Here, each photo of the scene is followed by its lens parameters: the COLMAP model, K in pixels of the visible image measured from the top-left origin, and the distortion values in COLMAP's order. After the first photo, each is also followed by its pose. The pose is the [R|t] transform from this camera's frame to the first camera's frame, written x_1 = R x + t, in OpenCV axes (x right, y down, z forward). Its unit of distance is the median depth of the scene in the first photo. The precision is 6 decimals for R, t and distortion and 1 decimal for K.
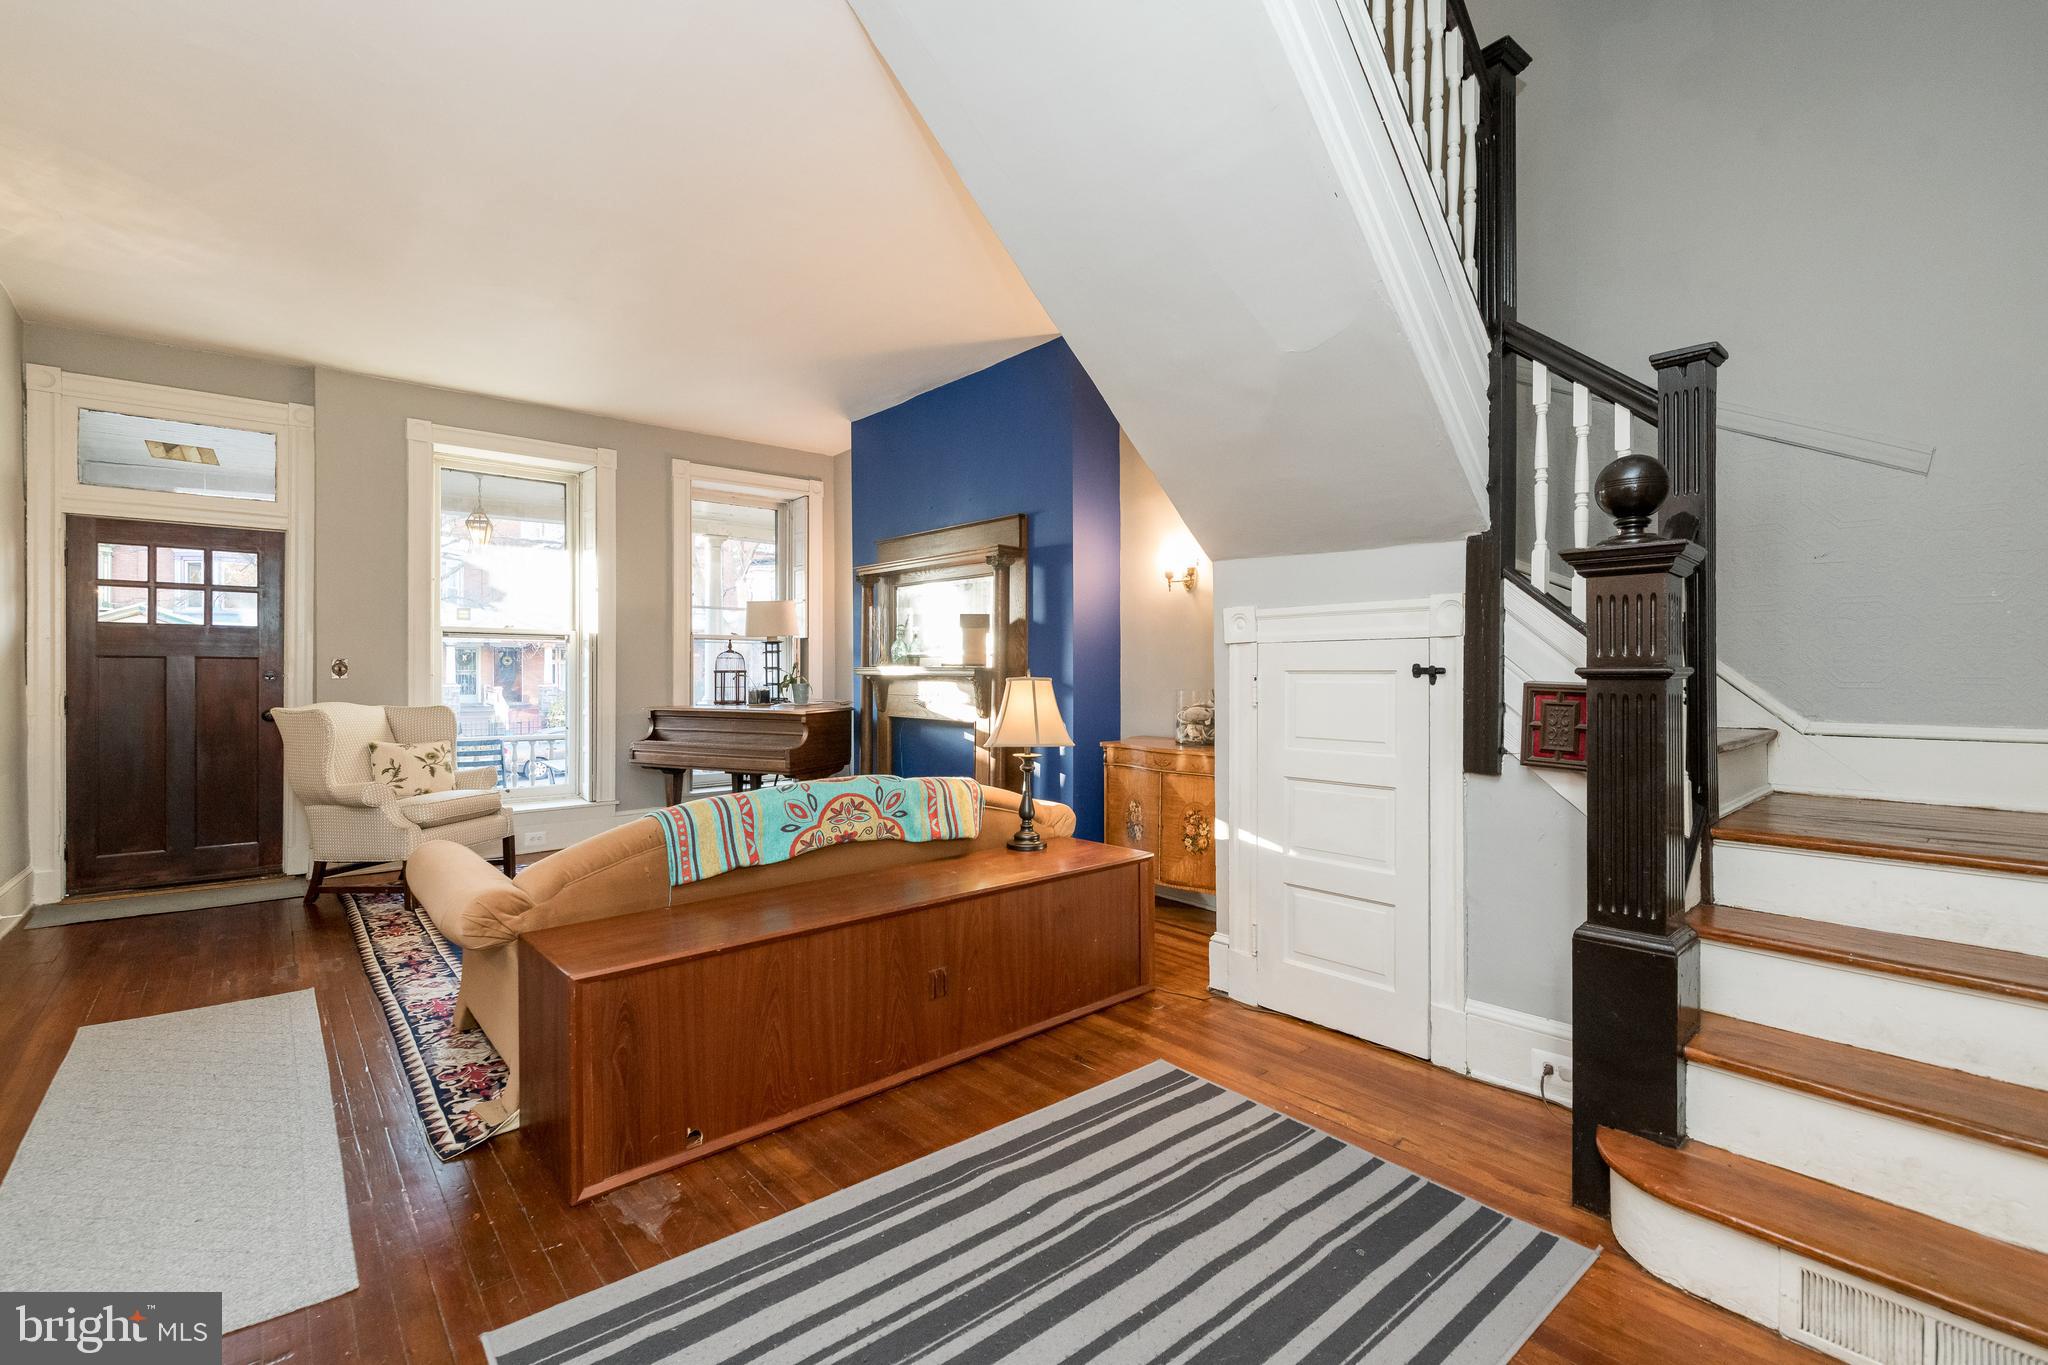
lens RADIAL K [[901.1, 0, 1025.9], [0, 901.1, 668.8], [0, 0, 1]] dist [0.009462, -0.004289]
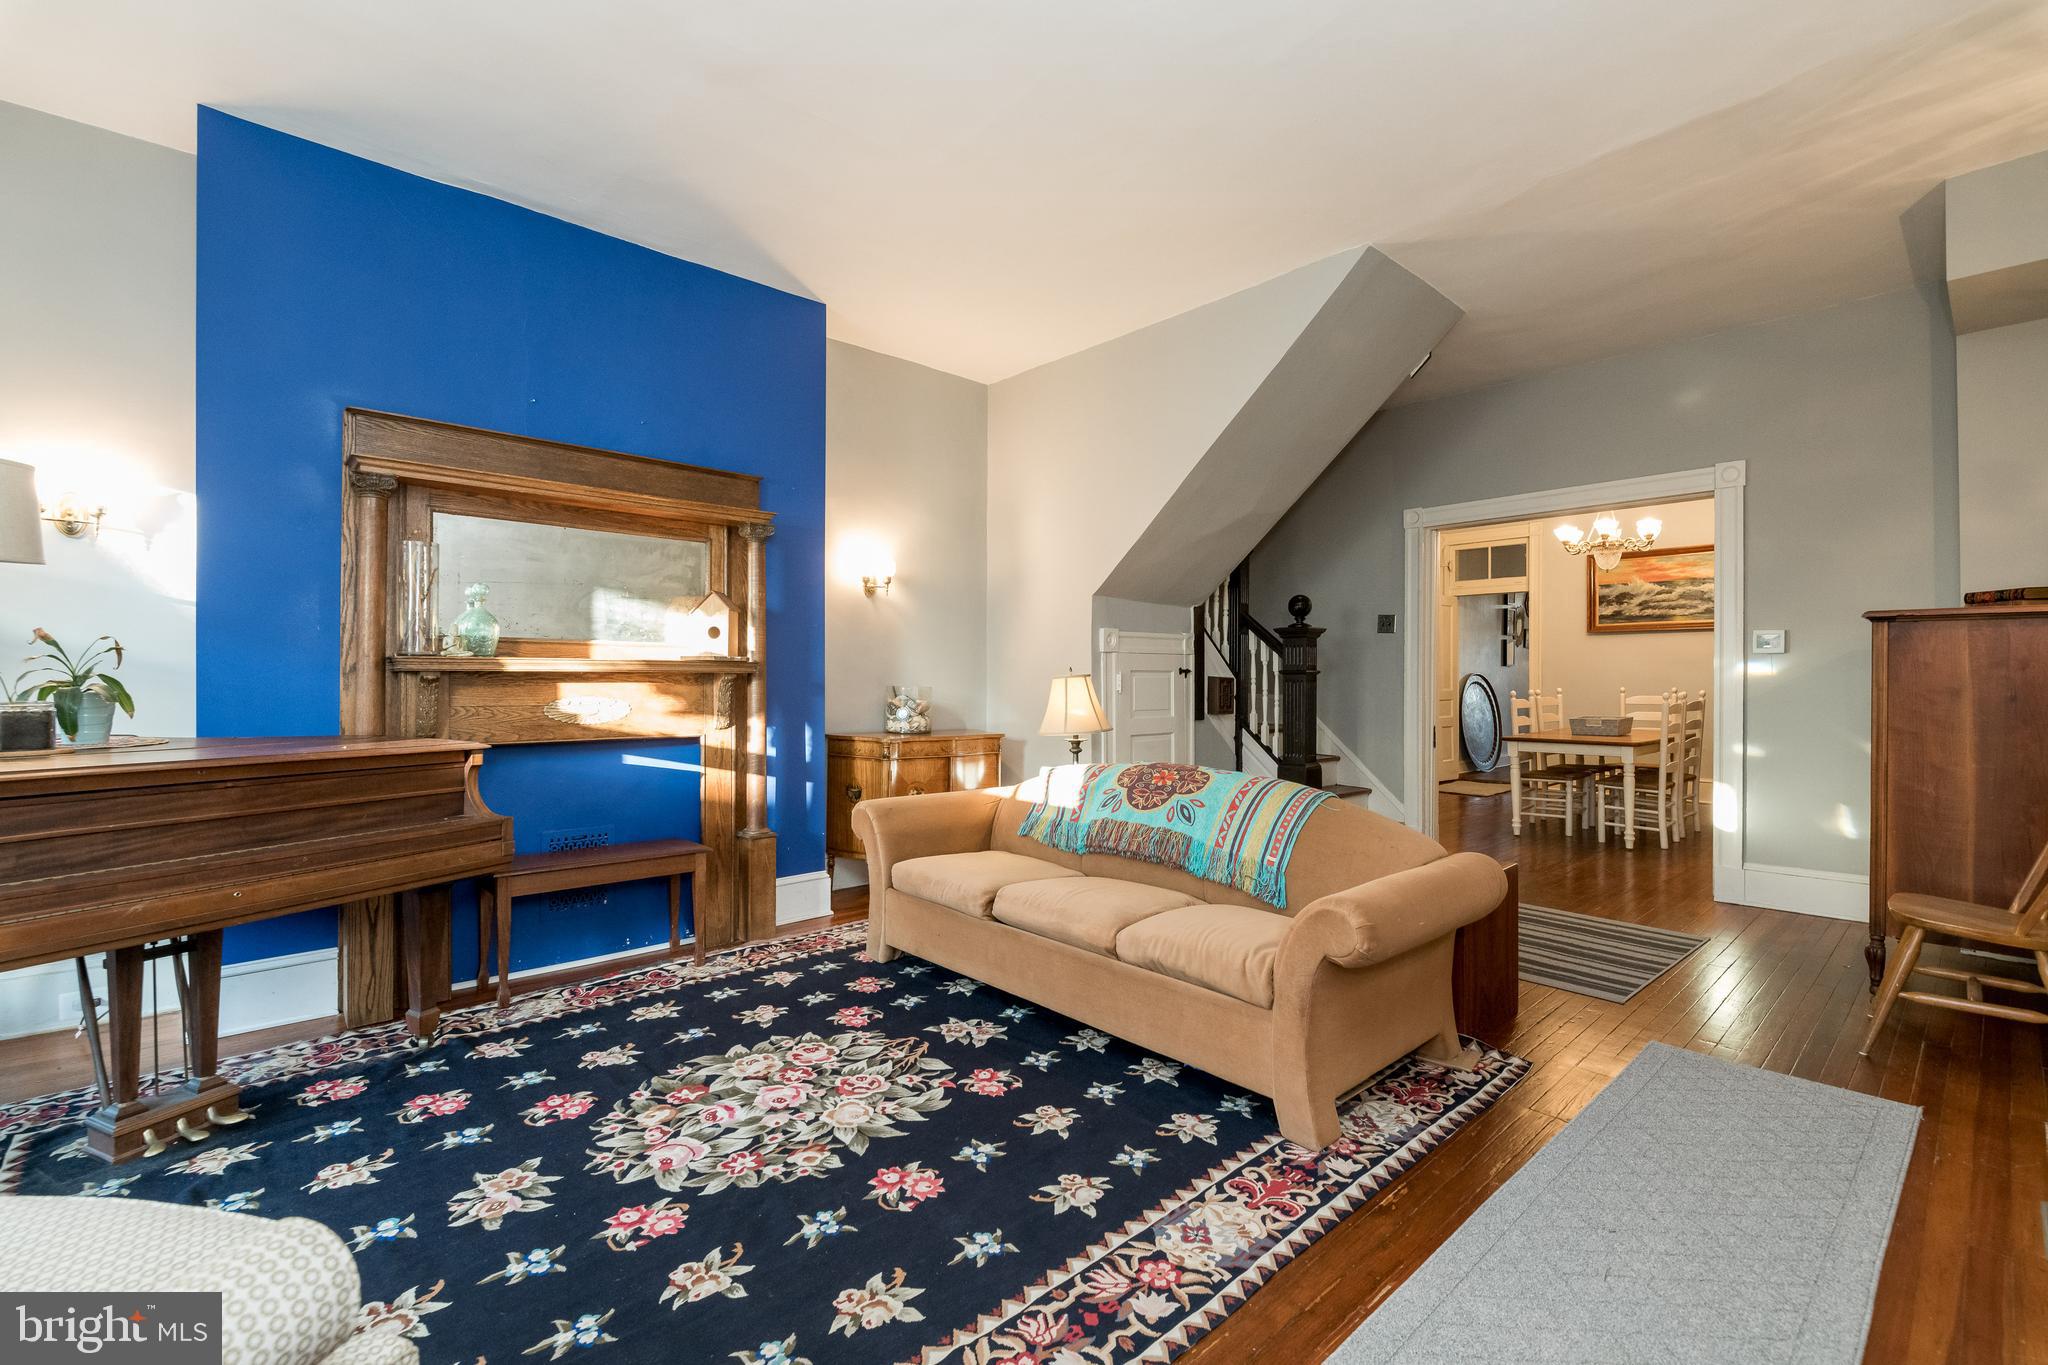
lens RADIAL K [[901.1, 0, 1017.6], [0, 901.1, 679.9], [0, 0, 1]] dist [0.009462, -0.004289]
pose [[-0.029238, -0.005806, 0.999556, -1.519554], [-0.007168, 0.999959, 0.005599, 0.012954], [-0.999547, -0.007001, -0.029278, 1.428953]]
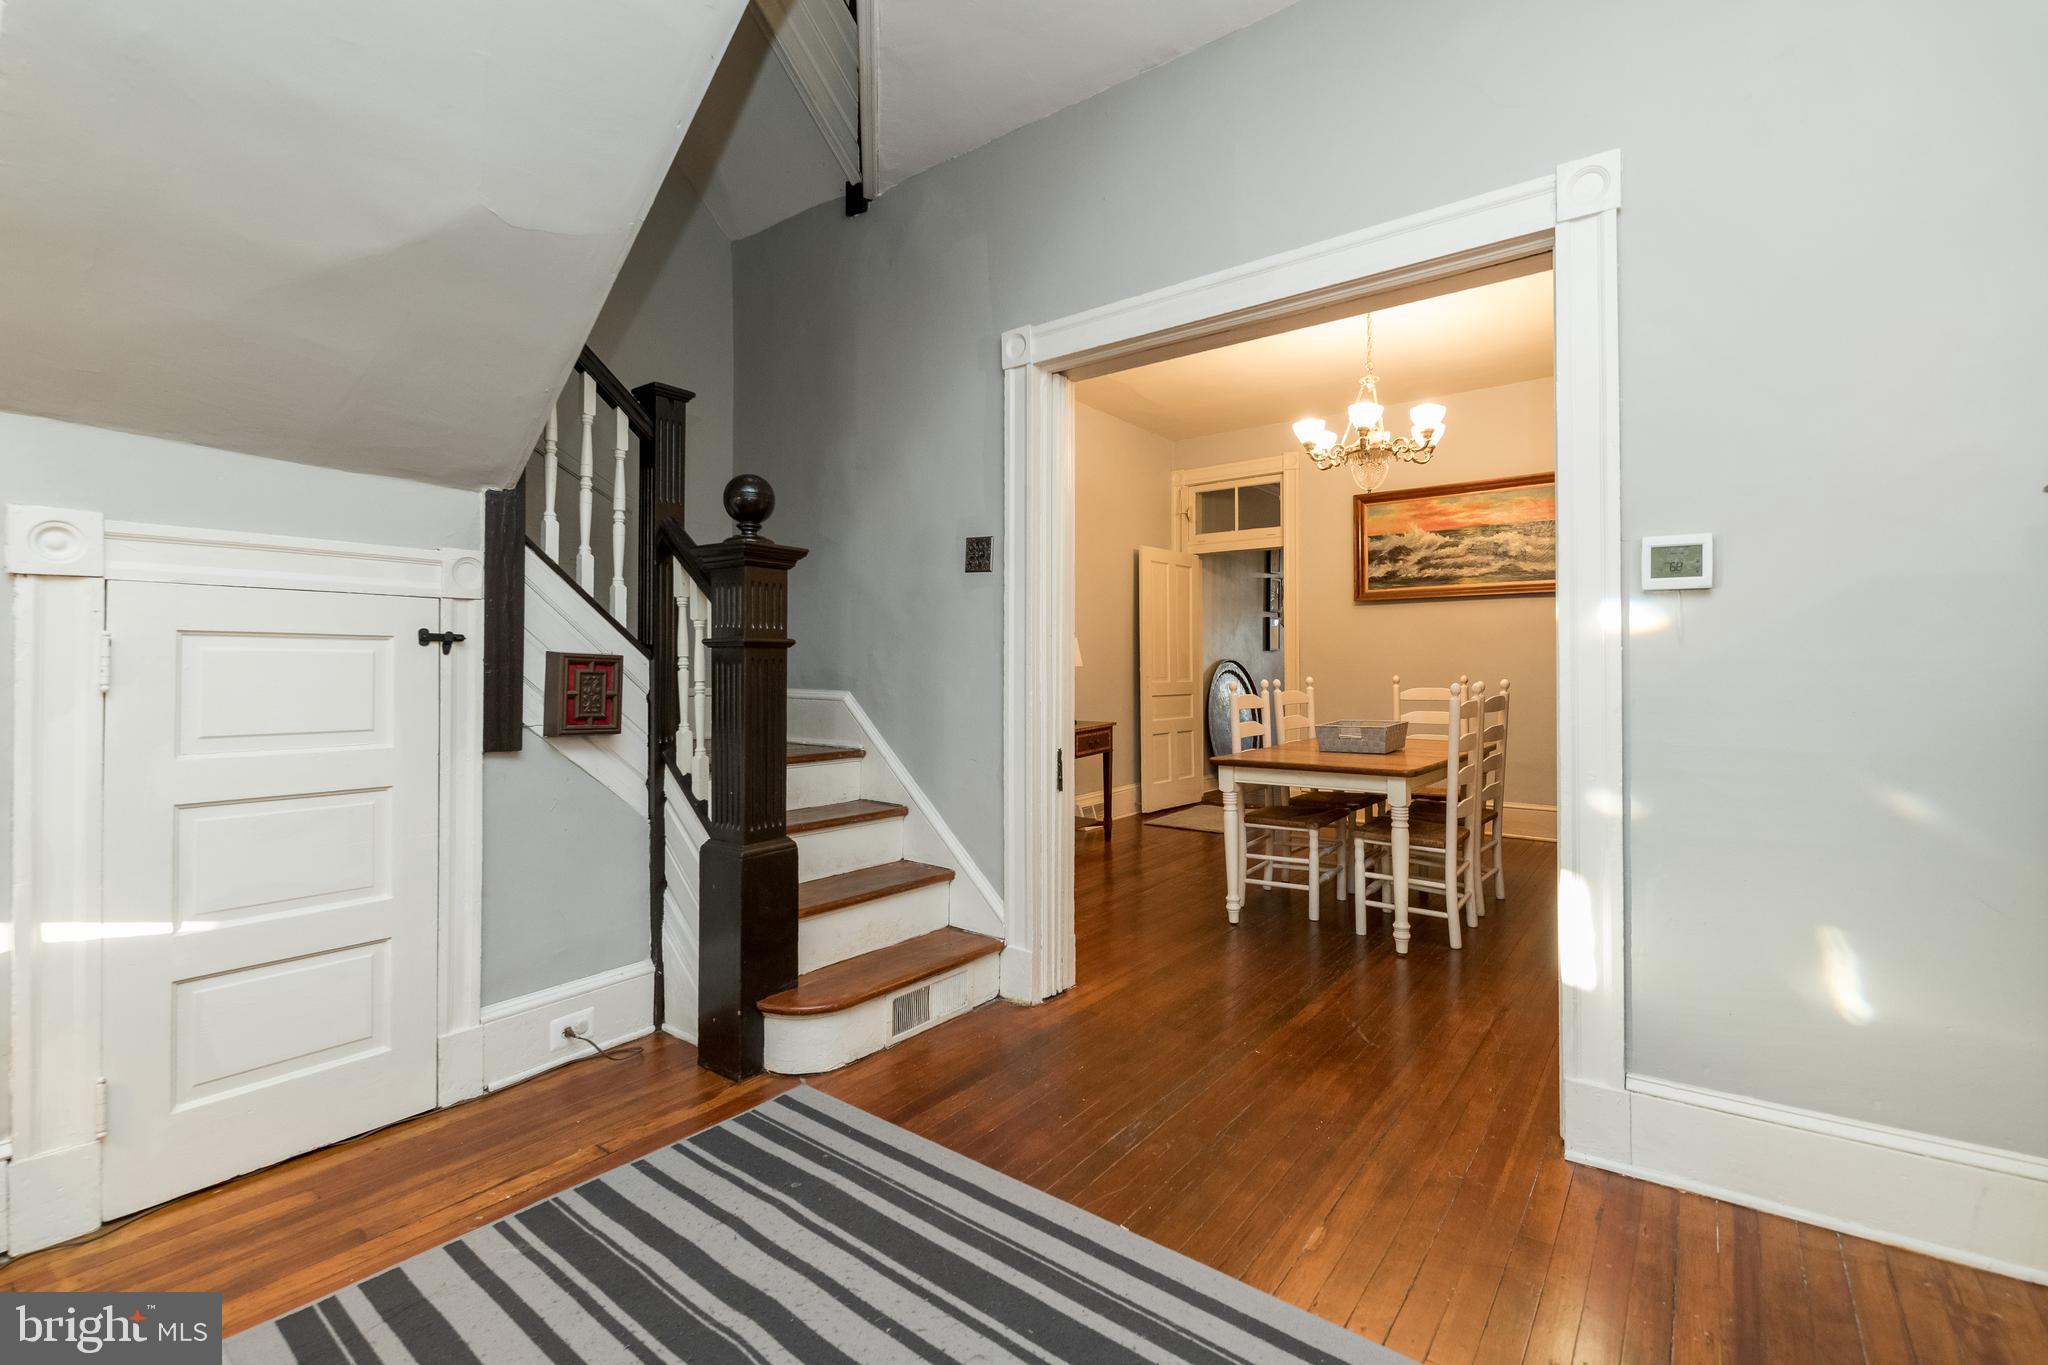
lens RADIAL K [[901.1, 0, 1023.2], [0, 901.1, 666.8], [0, 0, 1]] dist [0.009462, -0.004289]
pose [[-0.211068, 0.003744, 0.977464, -0.484004], [-0.003673, 0.999983, -0.004623, 0.031024], [-0.977464, -0.004566, -0.211051, 0.654034]]
